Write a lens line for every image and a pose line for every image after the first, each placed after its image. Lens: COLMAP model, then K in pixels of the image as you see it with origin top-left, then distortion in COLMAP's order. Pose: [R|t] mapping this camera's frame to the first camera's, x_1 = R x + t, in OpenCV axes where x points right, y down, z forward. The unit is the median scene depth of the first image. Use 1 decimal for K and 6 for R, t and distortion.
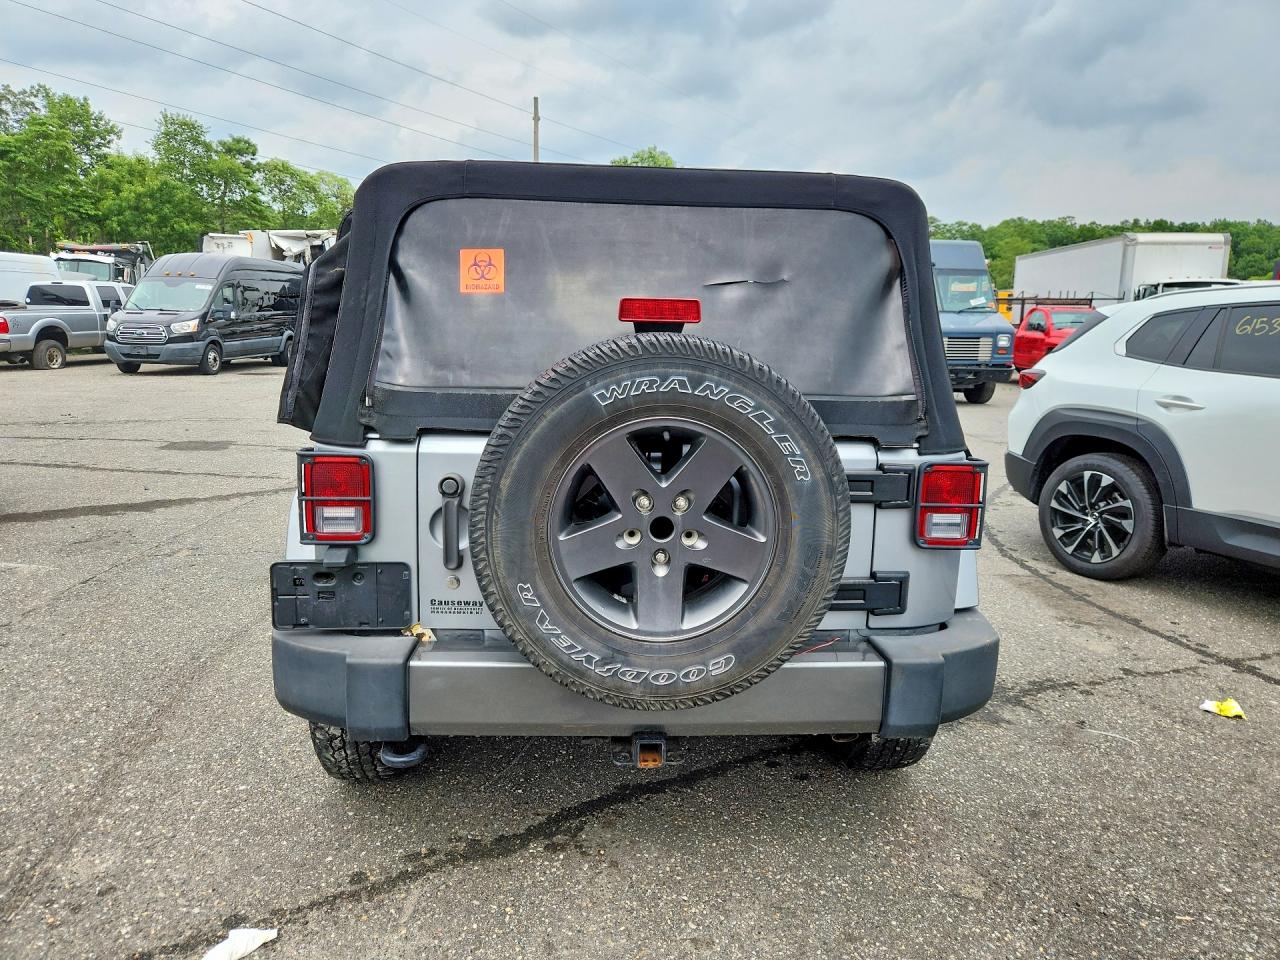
lens RADIAL K [[932.0, 0, 675.5], [0, 932.0, 477.3], [0, 0, 1]] dist [0.018614, -0.008249]
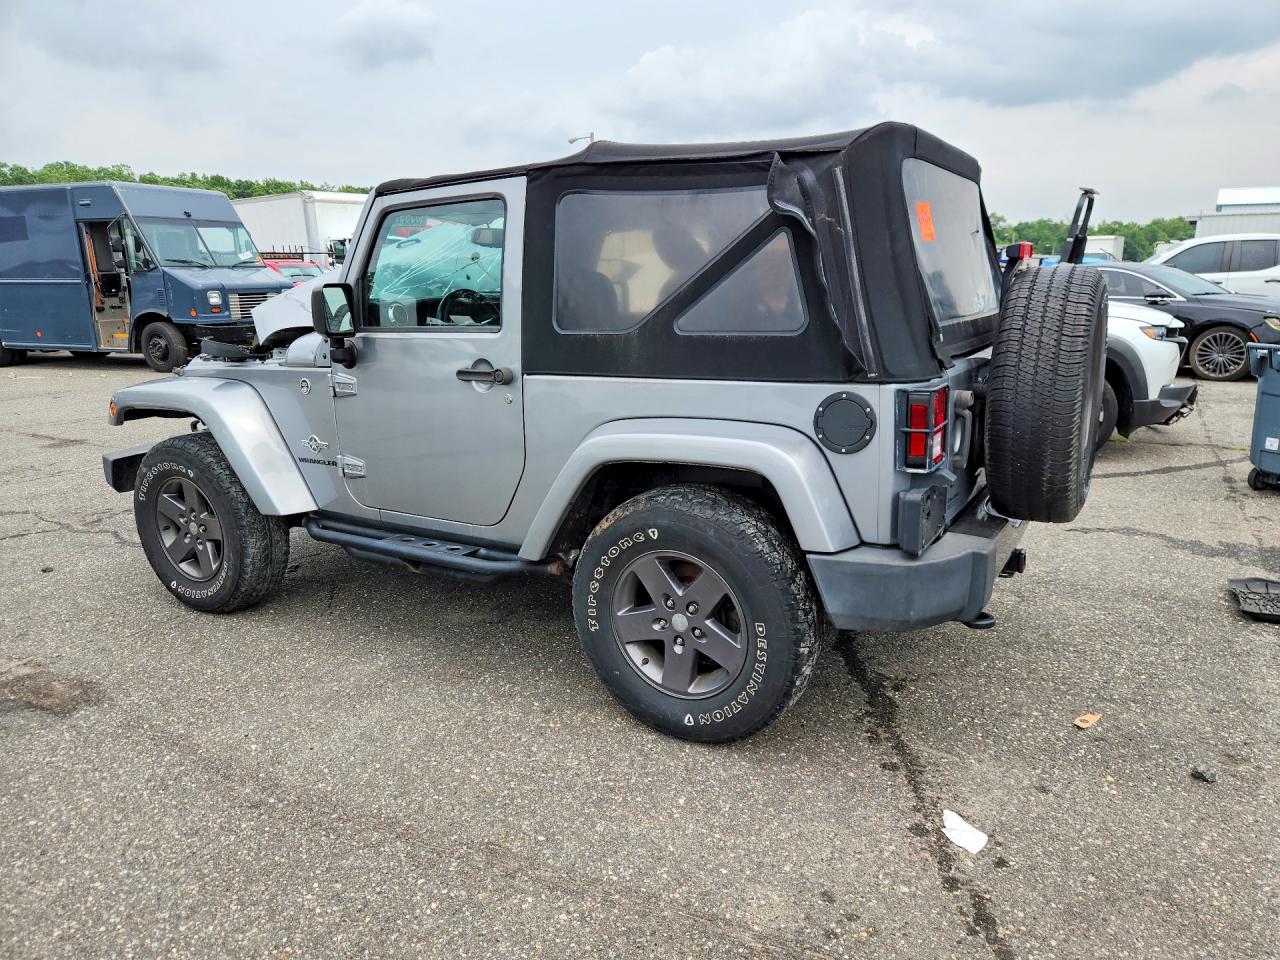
lens RADIAL K [[945.8, 0, 621.6], [0, 945.8, 508.4], [0, 0, 1]] dist [0.052630, -0.058456]
pose [[0.510297, -0.229150, 0.828907, -0.319295], [0.171519, 0.971602, 0.163006, -0.026656], [-0.842721, 0.058992, 0.535109, 0.148363]]
